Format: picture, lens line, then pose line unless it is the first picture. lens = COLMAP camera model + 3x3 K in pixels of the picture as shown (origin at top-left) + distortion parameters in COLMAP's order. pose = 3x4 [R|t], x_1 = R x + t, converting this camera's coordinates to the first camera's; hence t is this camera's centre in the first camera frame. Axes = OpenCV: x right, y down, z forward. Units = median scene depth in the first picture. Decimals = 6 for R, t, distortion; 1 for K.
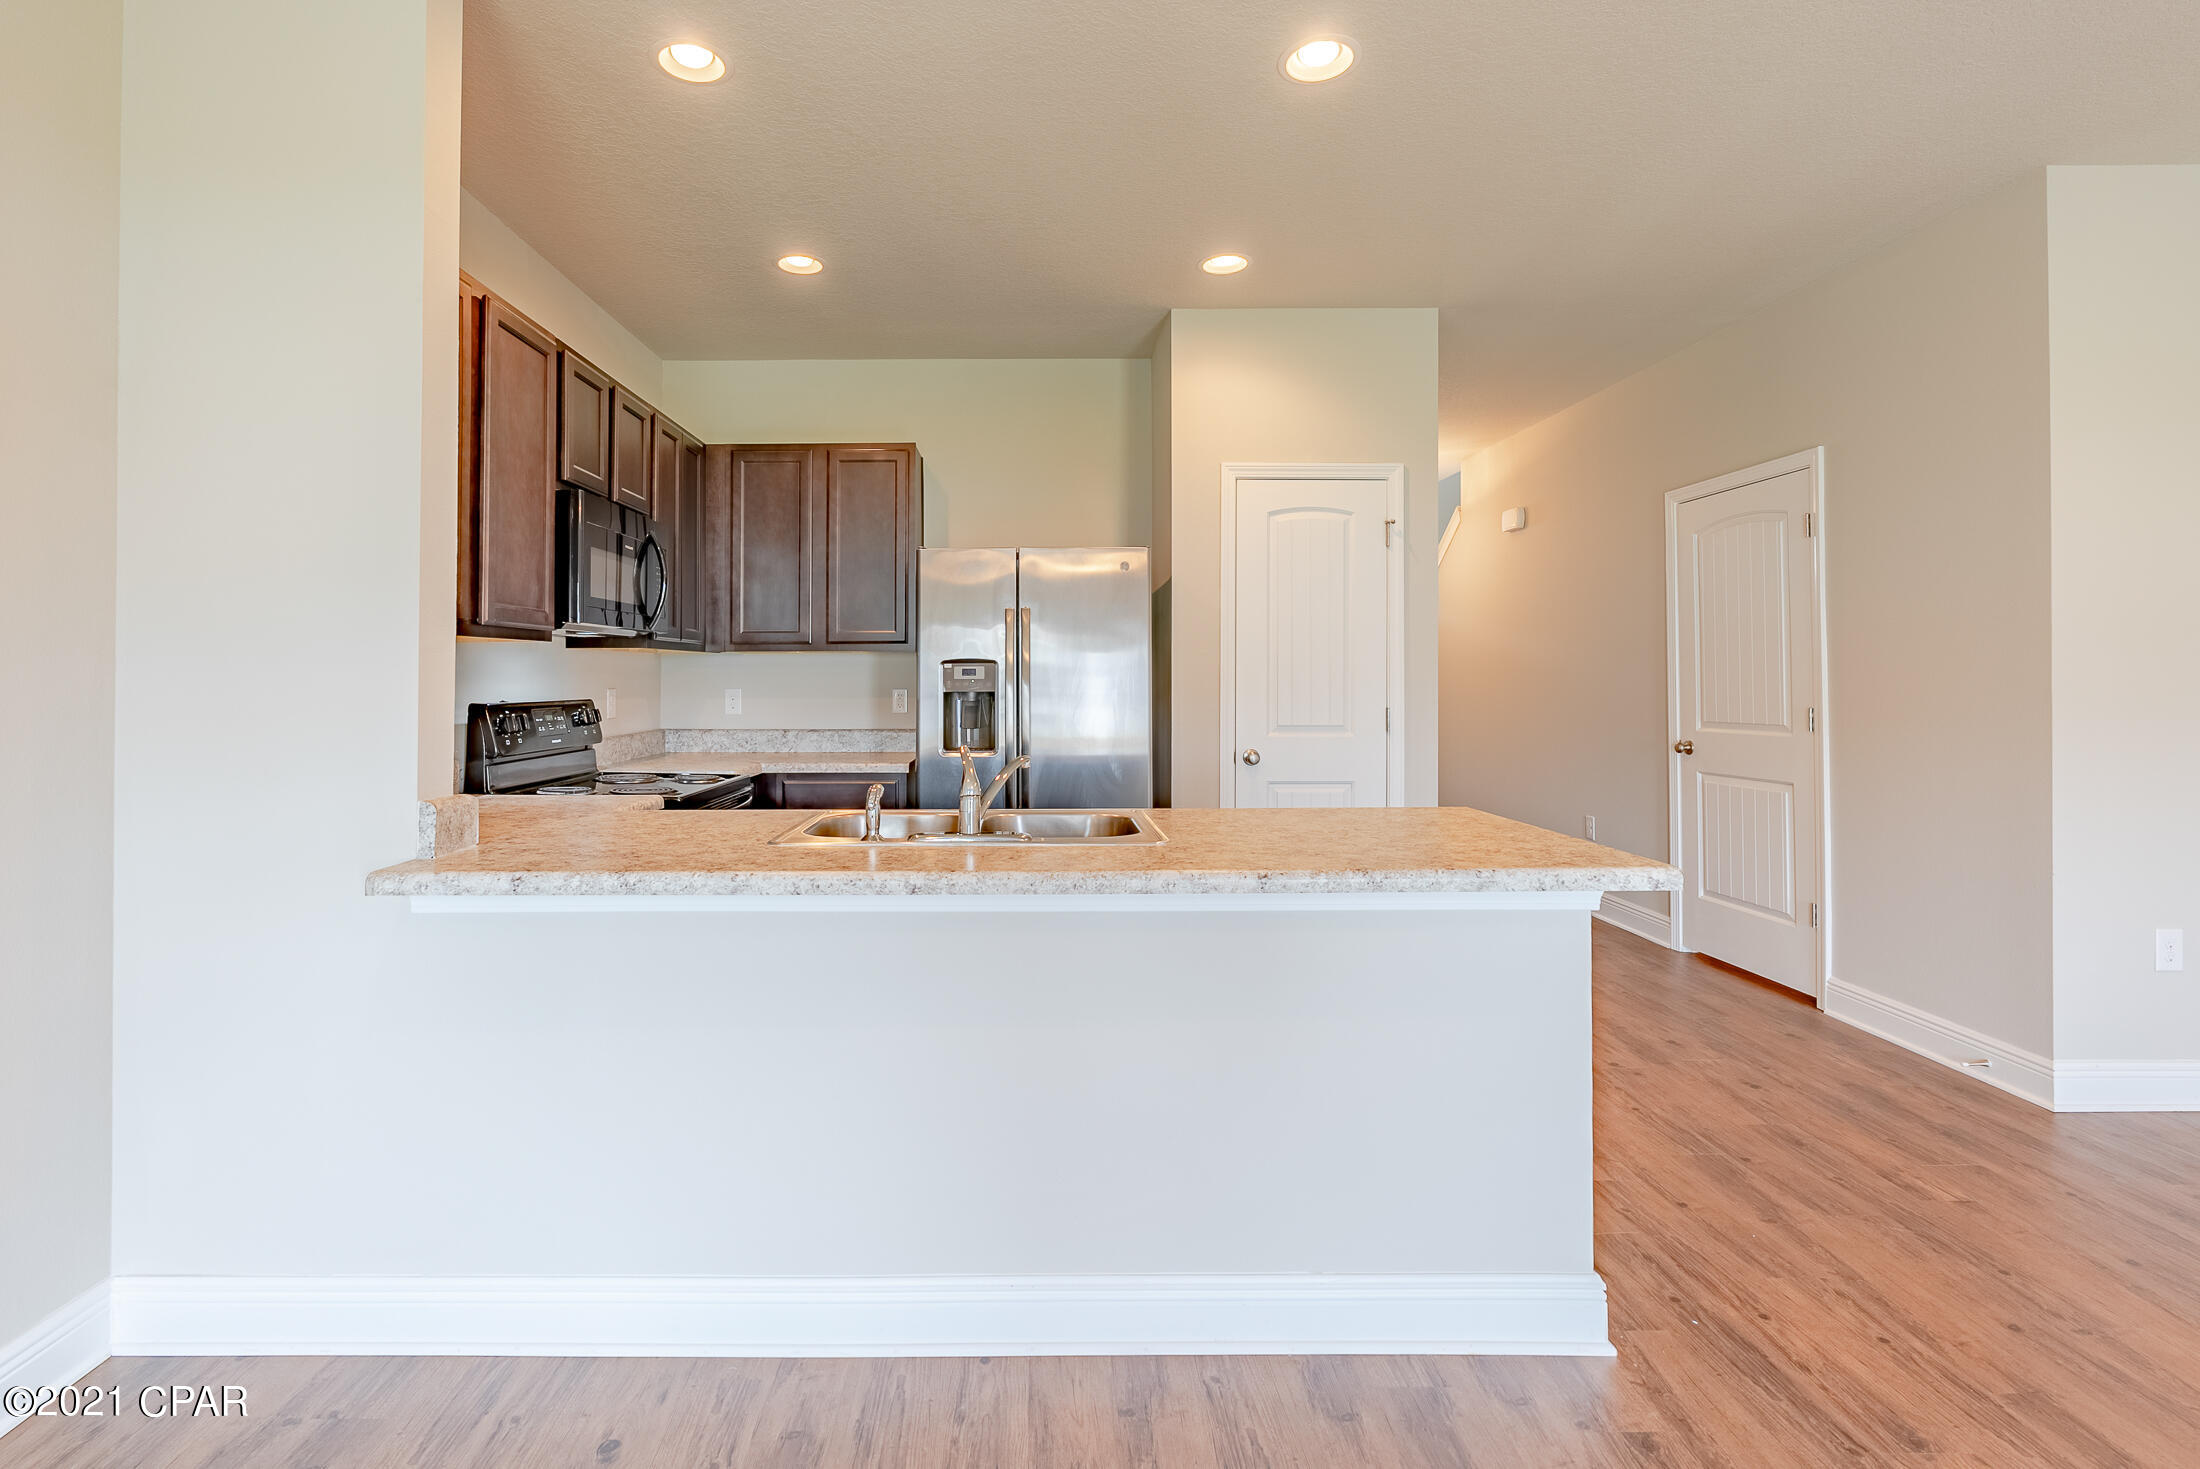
lens RADIAL K [[1042.7, 0, 1032.9], [0, 1042.7, 659.4], [0, 0, 1]] dist [-0.001926, -0.000431]
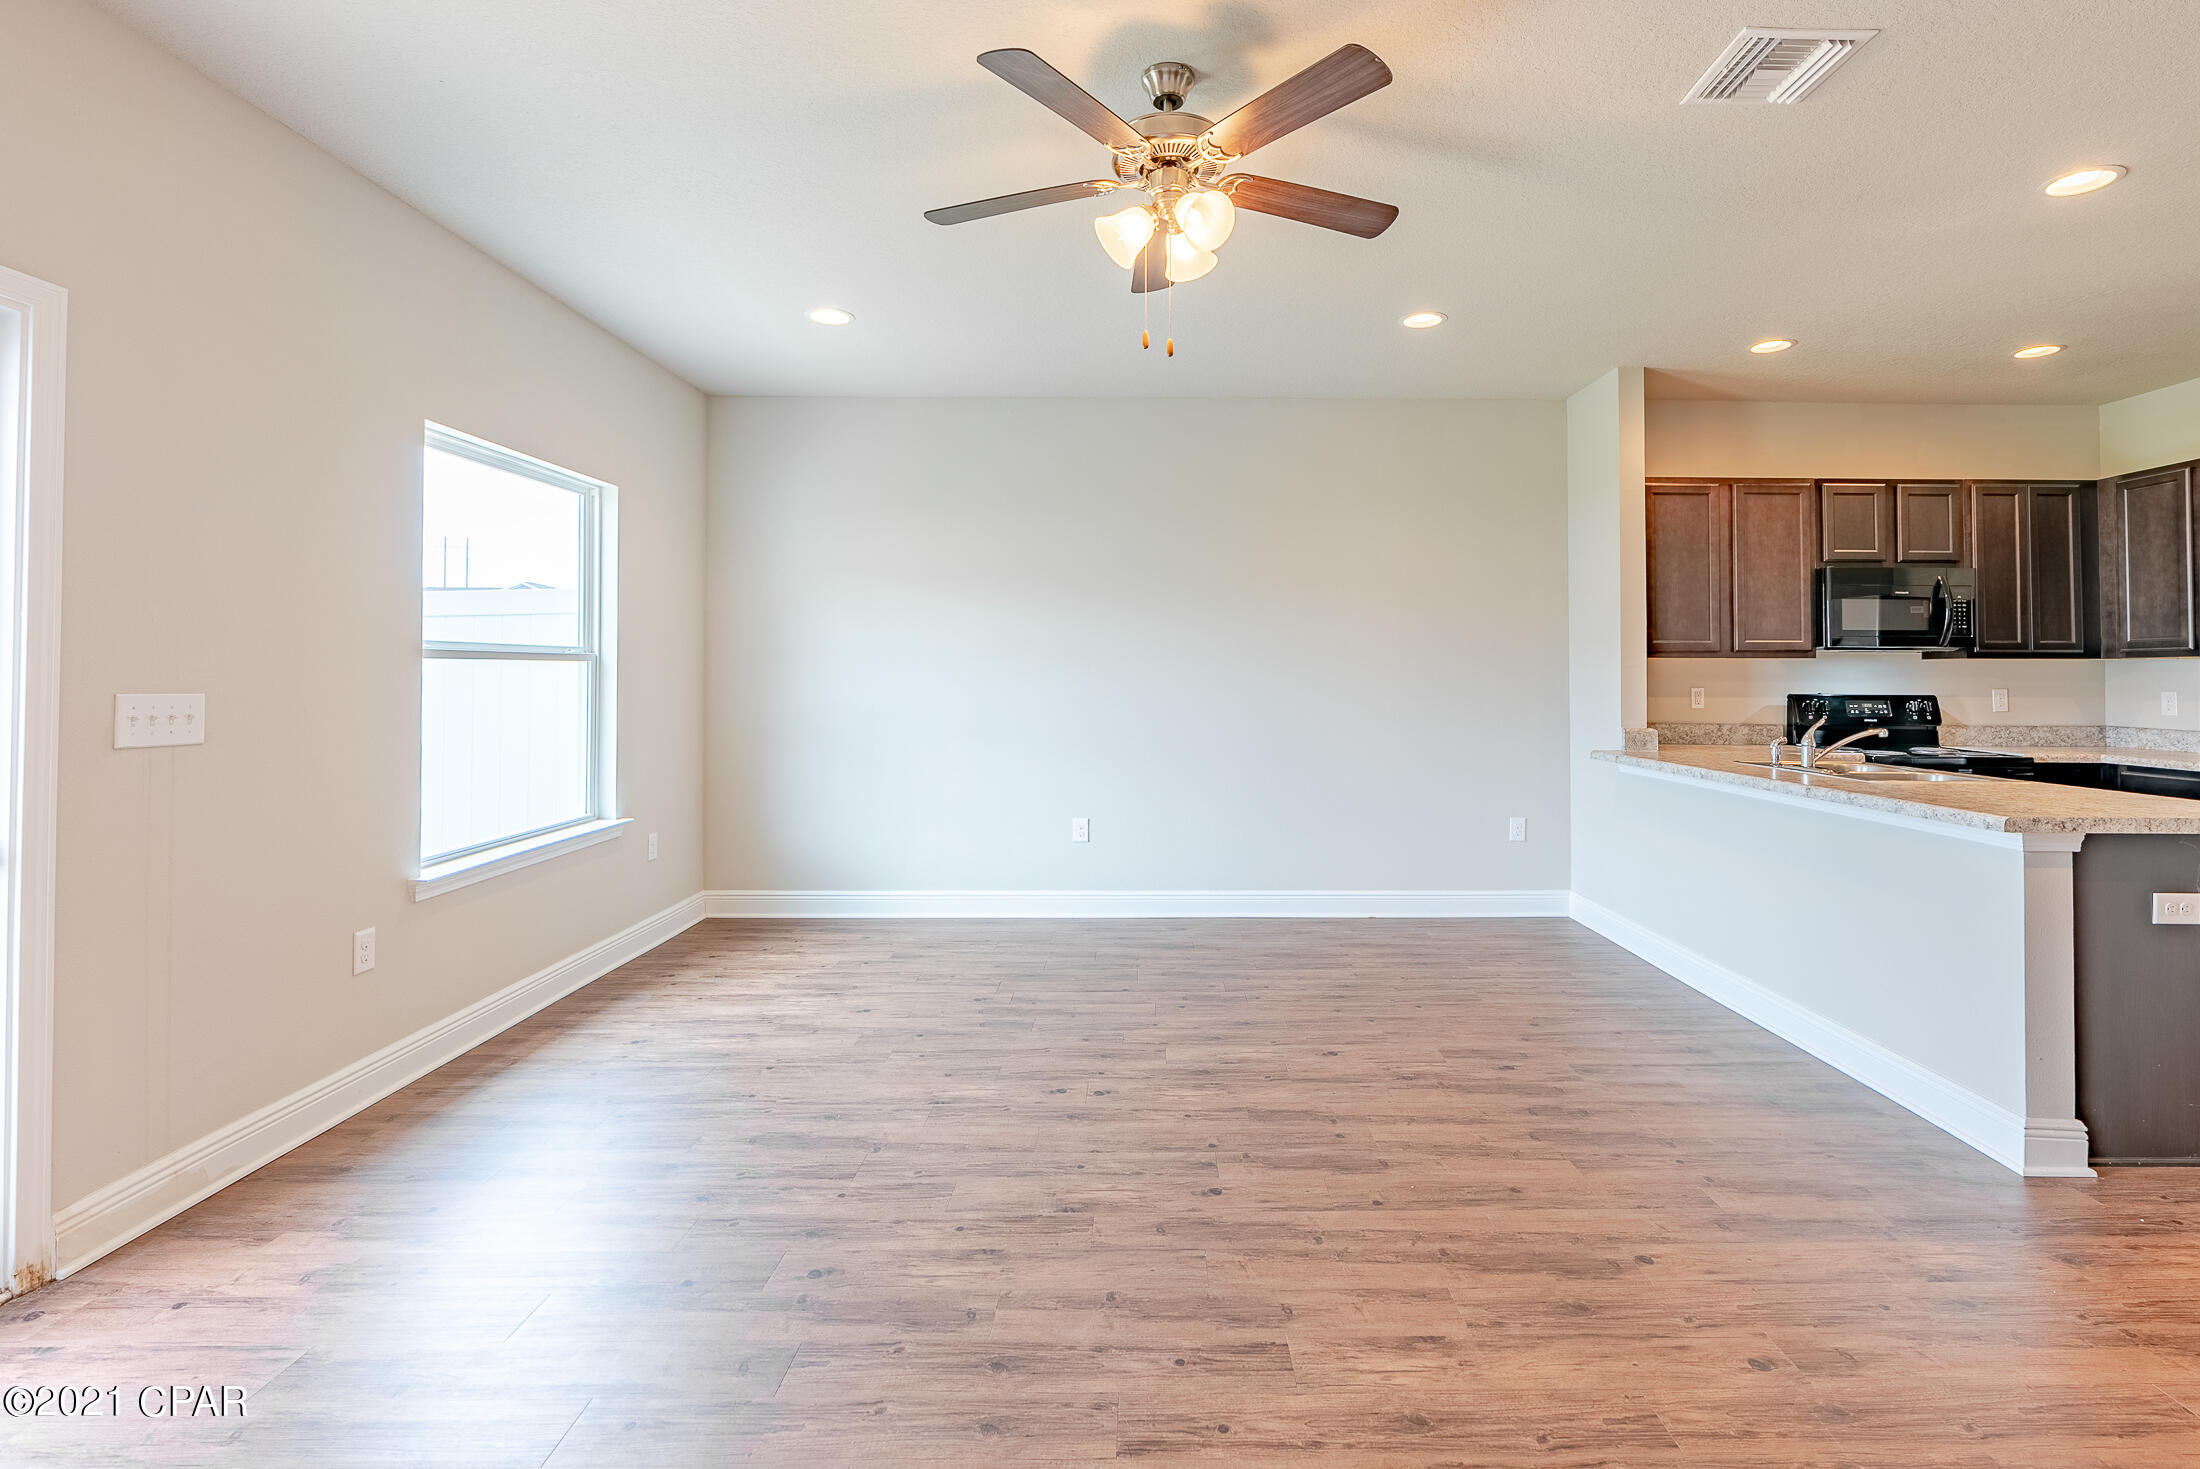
lens RADIAL K [[969.3, 0, 1153.5], [0, 969.3, 729.4], [0, 0, 1]] dist [-0.003142, 0.000193]
pose [[0.004900, 0.055461, -0.998449, 0.855793], [0.011841, 0.998388, 0.055515, -0.000960], [0.999918, -0.012095, 0.004235, -0.068022]]
